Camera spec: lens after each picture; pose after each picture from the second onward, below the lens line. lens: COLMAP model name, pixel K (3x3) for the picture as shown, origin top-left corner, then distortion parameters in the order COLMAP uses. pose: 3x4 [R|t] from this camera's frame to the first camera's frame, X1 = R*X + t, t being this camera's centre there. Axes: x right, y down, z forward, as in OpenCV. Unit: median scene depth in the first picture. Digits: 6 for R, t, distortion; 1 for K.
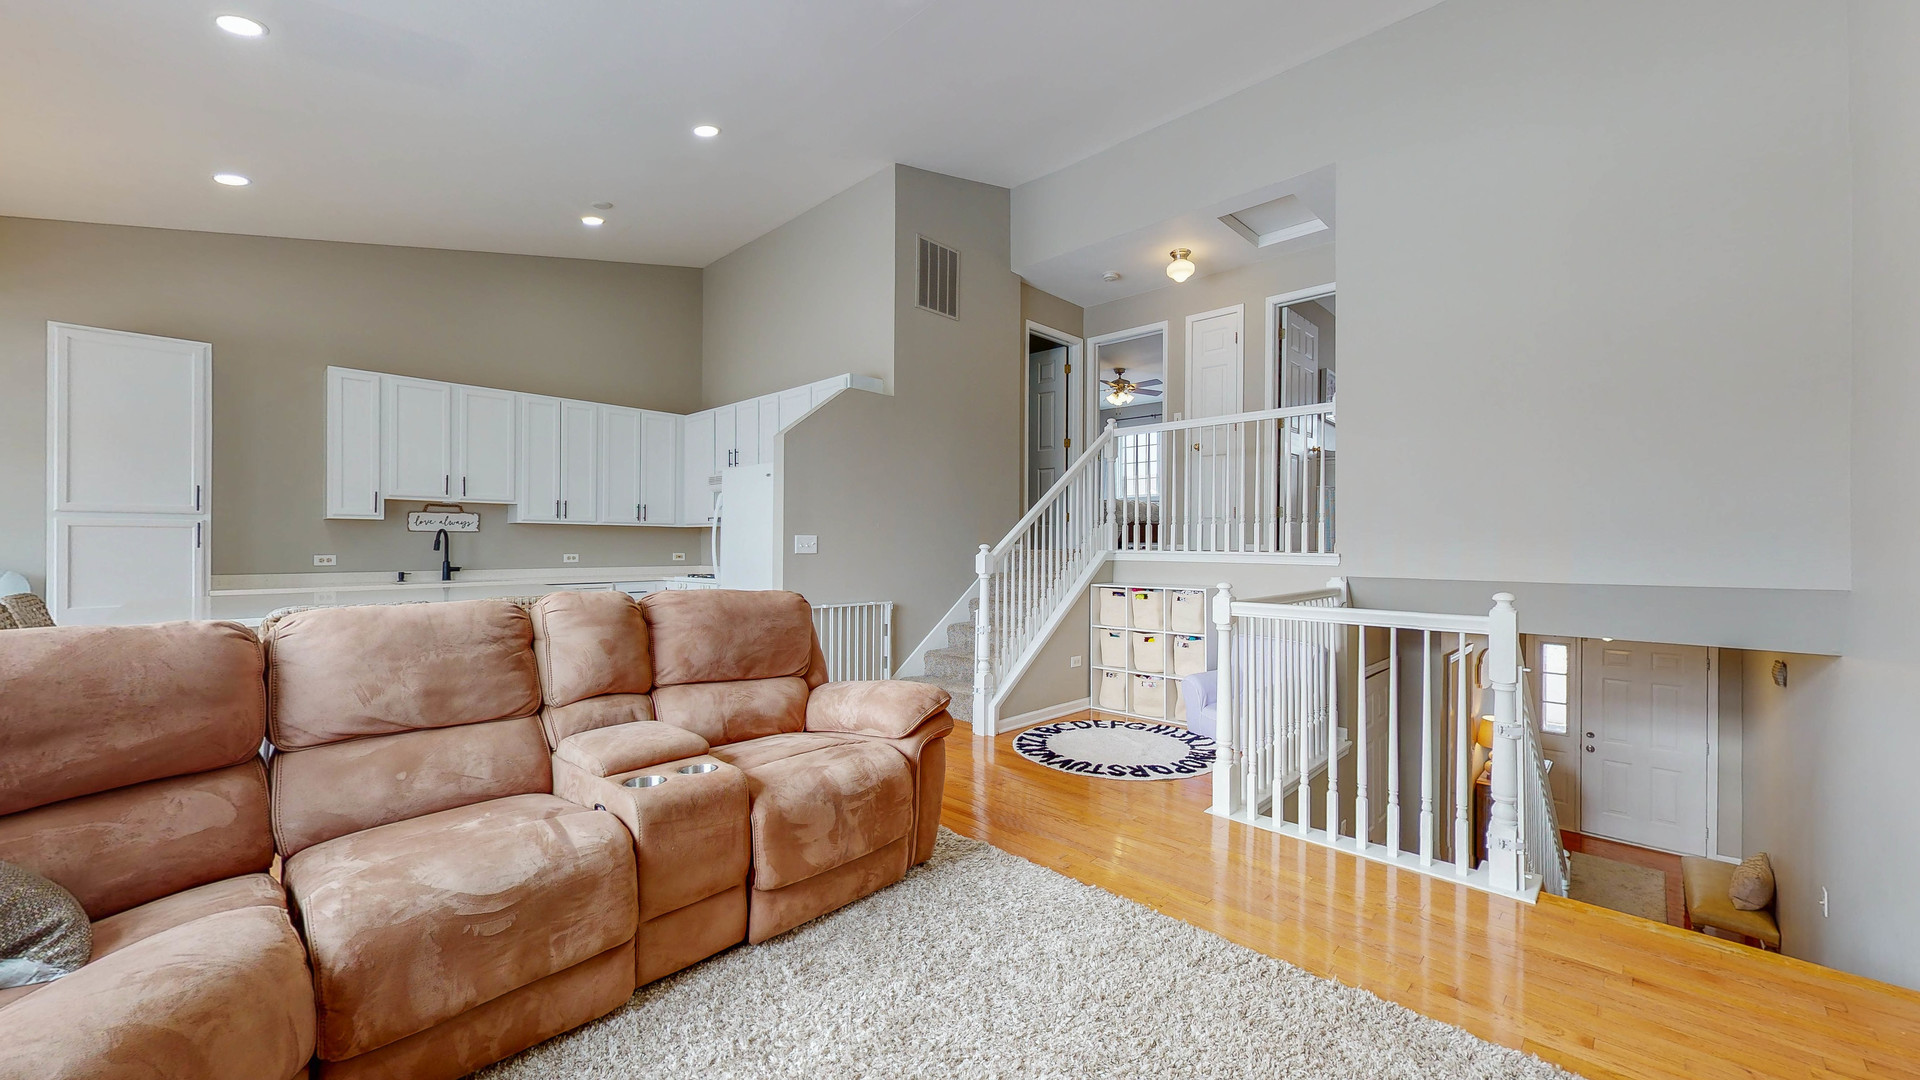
lens RADIAL K [[712.4, 0, 987.3], [0, 712.4, 548.2], [0, 0, 1]] dist [-0.000008, -0.000439]
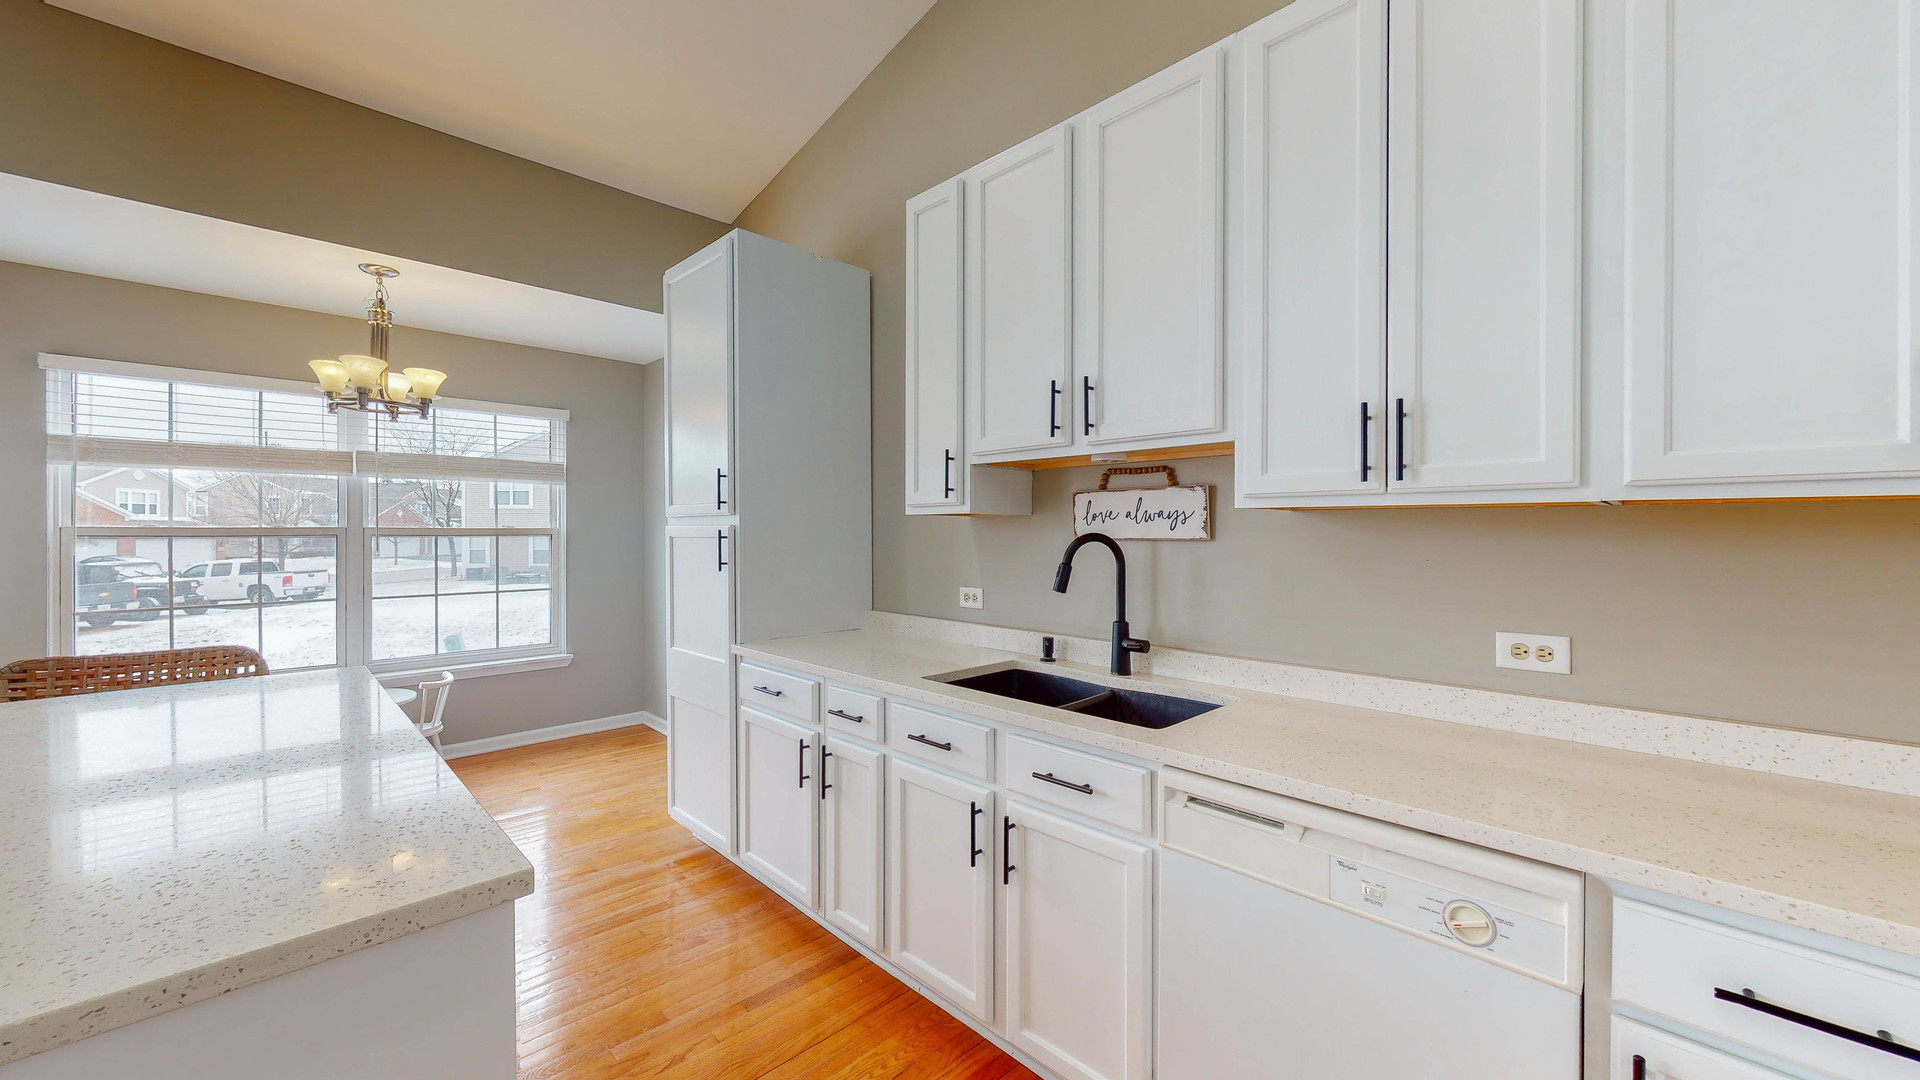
lens RADIAL K [[712.4, 0, 957.1], [0, 712.4, 536.7], [0, 0, 1]] dist [-0.000008, -0.000439]
pose [[-0.046499, 0.001107, -0.998918, -0.422155], [-0.008692, 0.999961, 0.001513, -0.026839], [0.998881, 0.008753, -0.046488, 1.007527]]
